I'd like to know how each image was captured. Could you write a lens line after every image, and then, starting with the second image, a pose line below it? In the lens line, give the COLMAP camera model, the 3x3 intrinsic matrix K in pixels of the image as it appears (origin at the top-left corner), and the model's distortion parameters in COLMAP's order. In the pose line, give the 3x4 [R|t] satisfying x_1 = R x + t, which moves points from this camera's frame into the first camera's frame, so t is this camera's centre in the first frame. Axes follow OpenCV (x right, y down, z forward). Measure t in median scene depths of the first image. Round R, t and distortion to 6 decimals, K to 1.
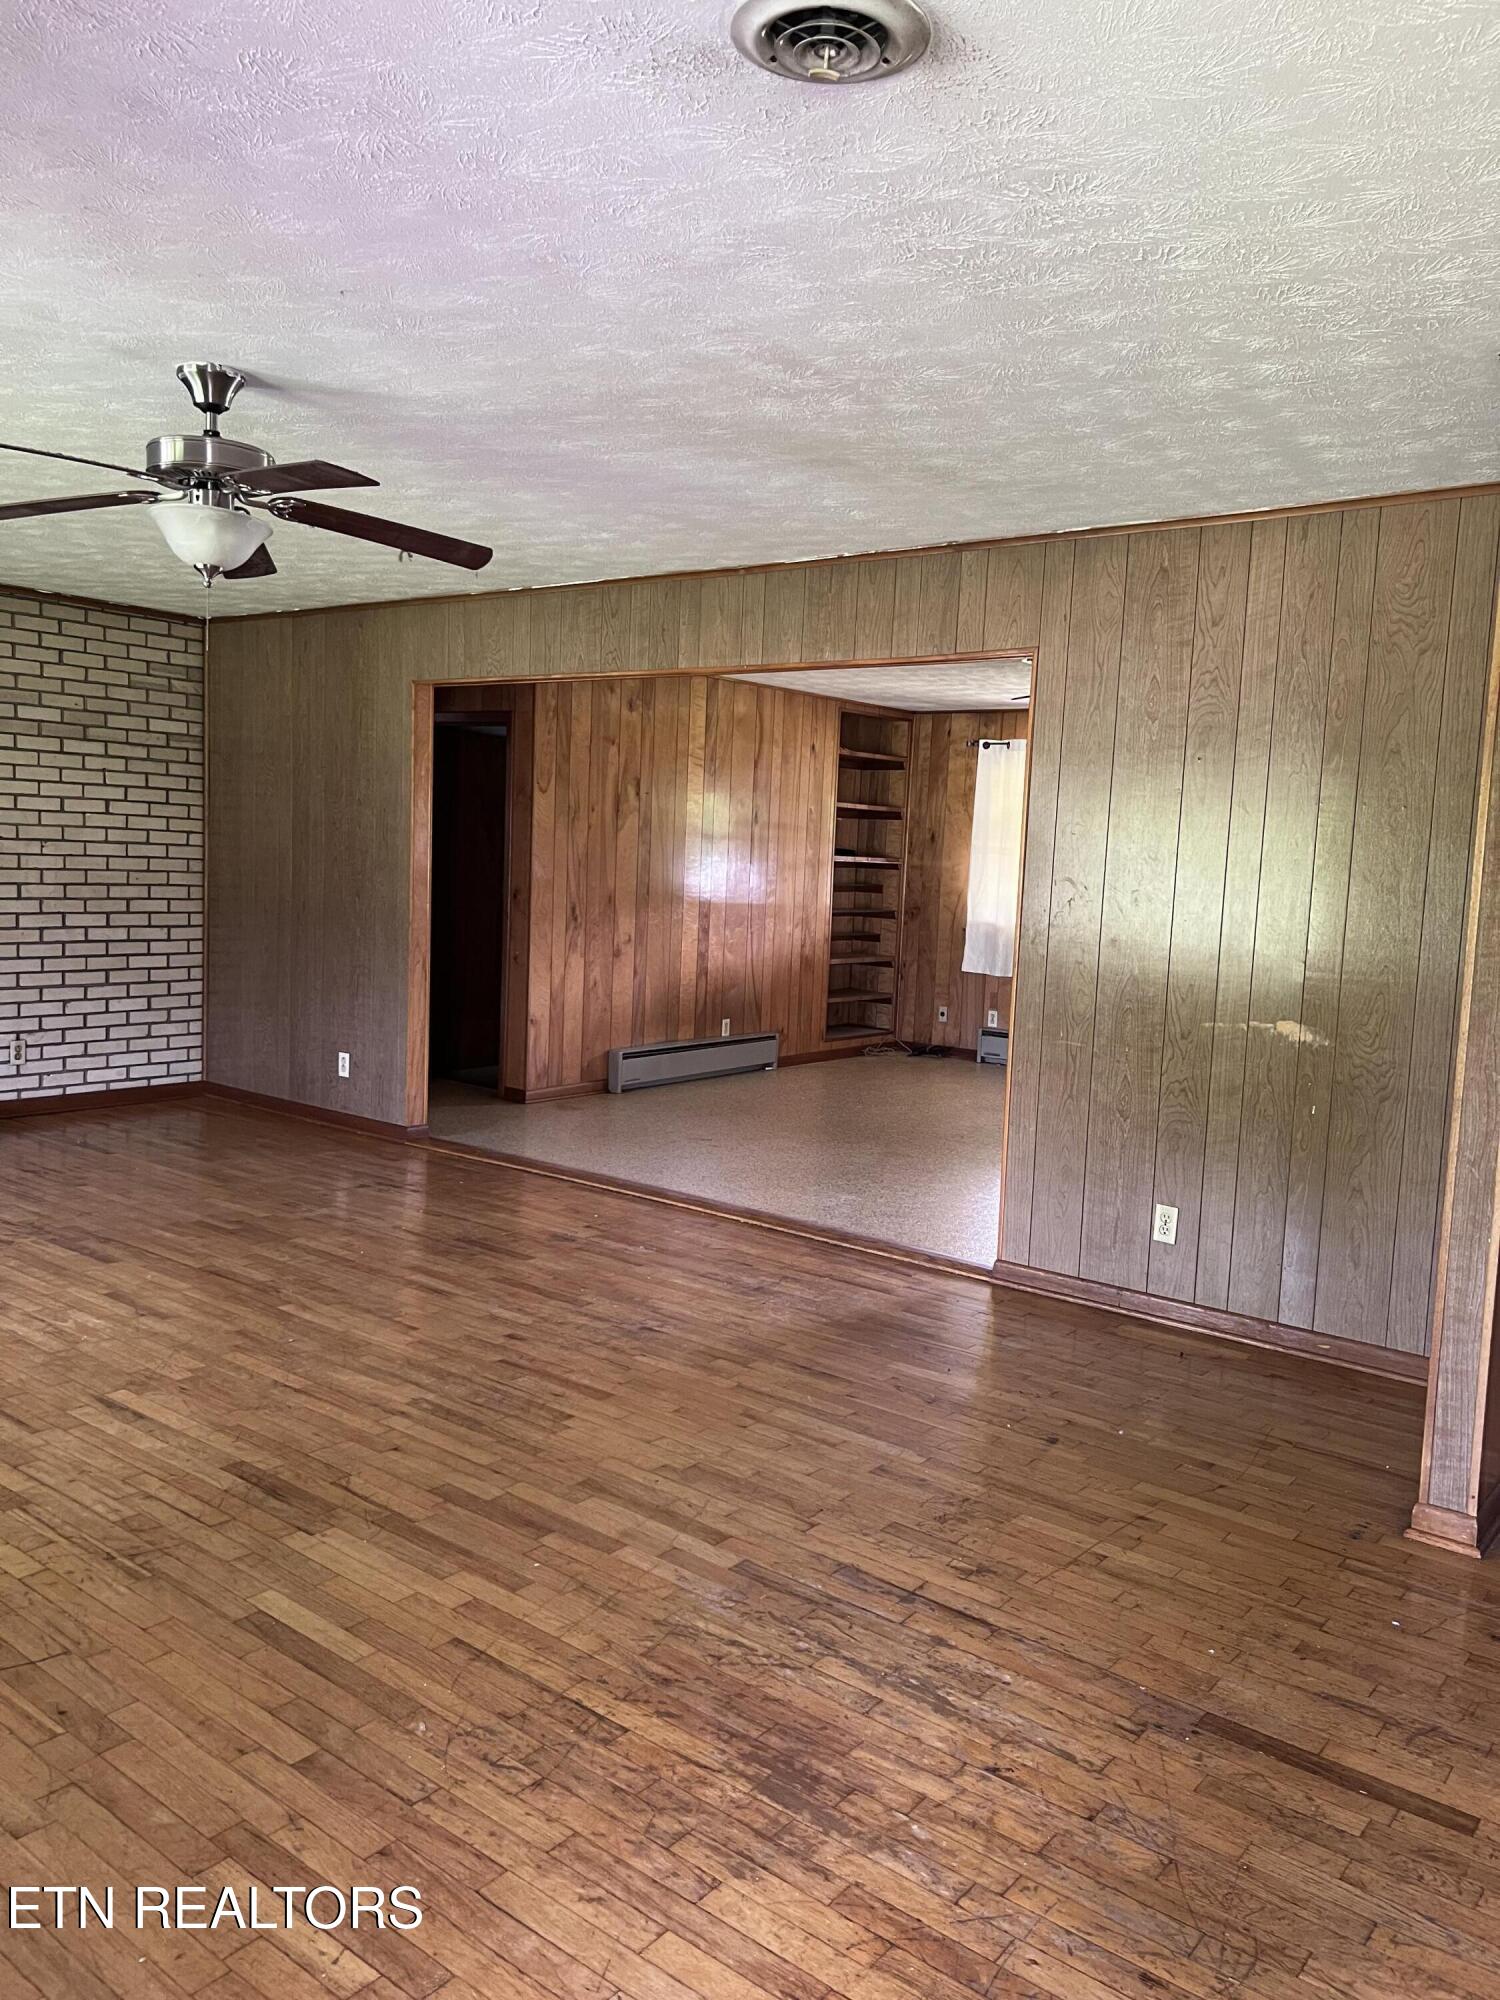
lens RADIAL K [[1494.1, 0, 750.0], [0, 1494.1, 1000.0], [0, 0, 1]] dist [0.049260, -0.003708]
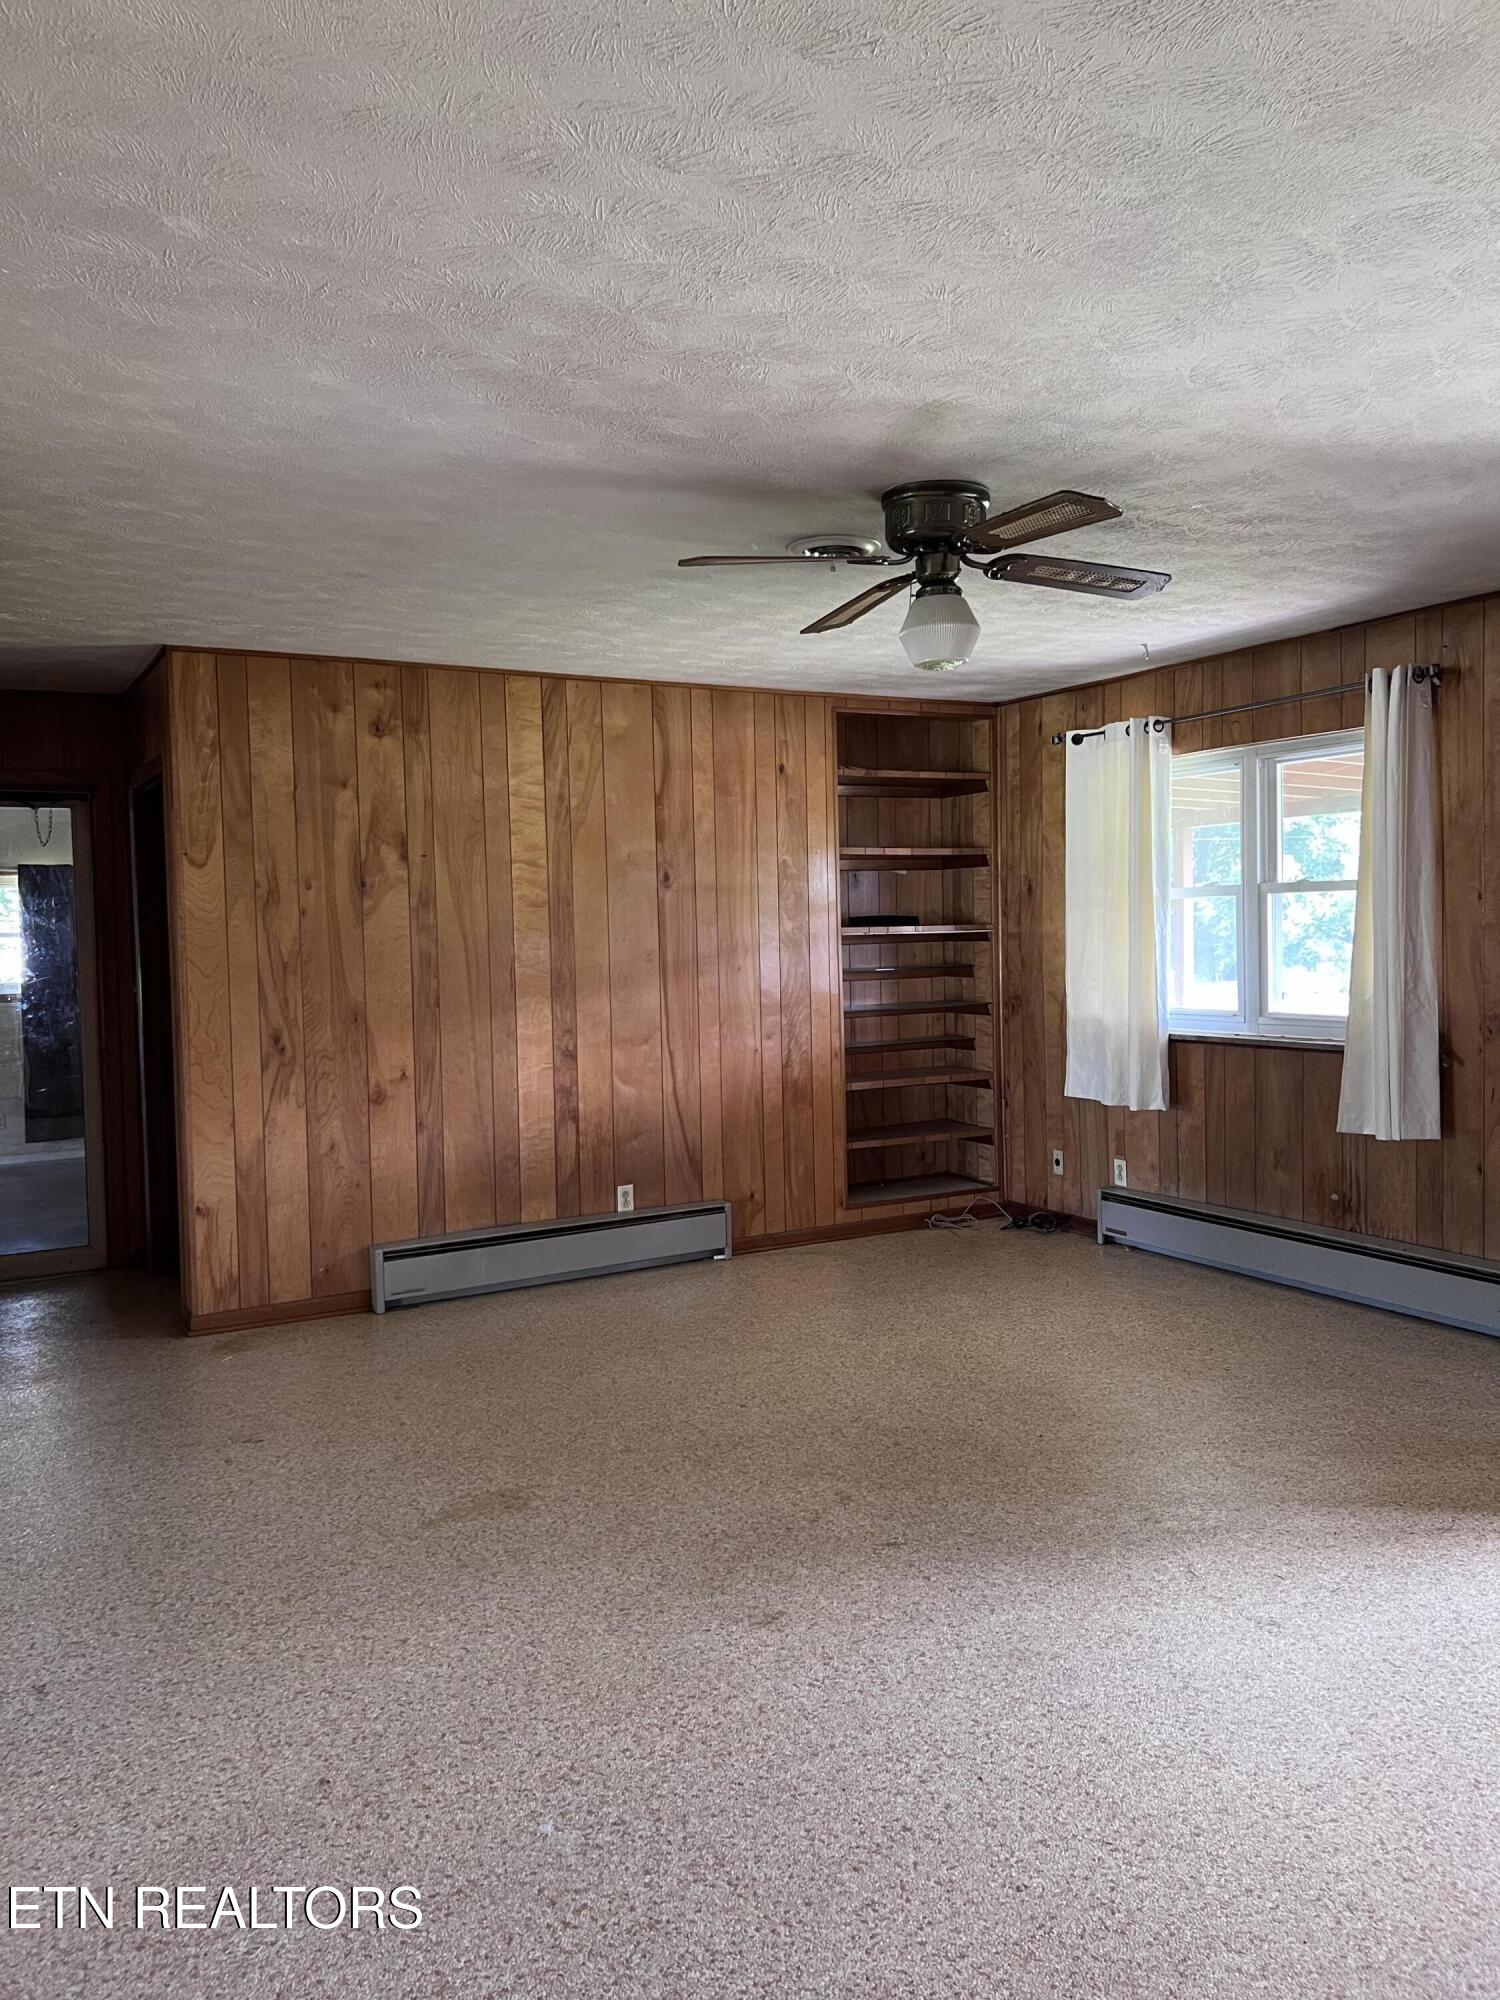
lens RADIAL K [[1483.3, 0, 757.3], [0, 1483.3, 961.7], [0, 0, 1]] dist [0.065473, -0.001700]
pose [[0.922642, -0.053587, -0.381917, 0.269094], [0.023418, 0.996257, -0.083211, -0.027056], [0.384946, 0.067830, 0.920443, 0.375248]]
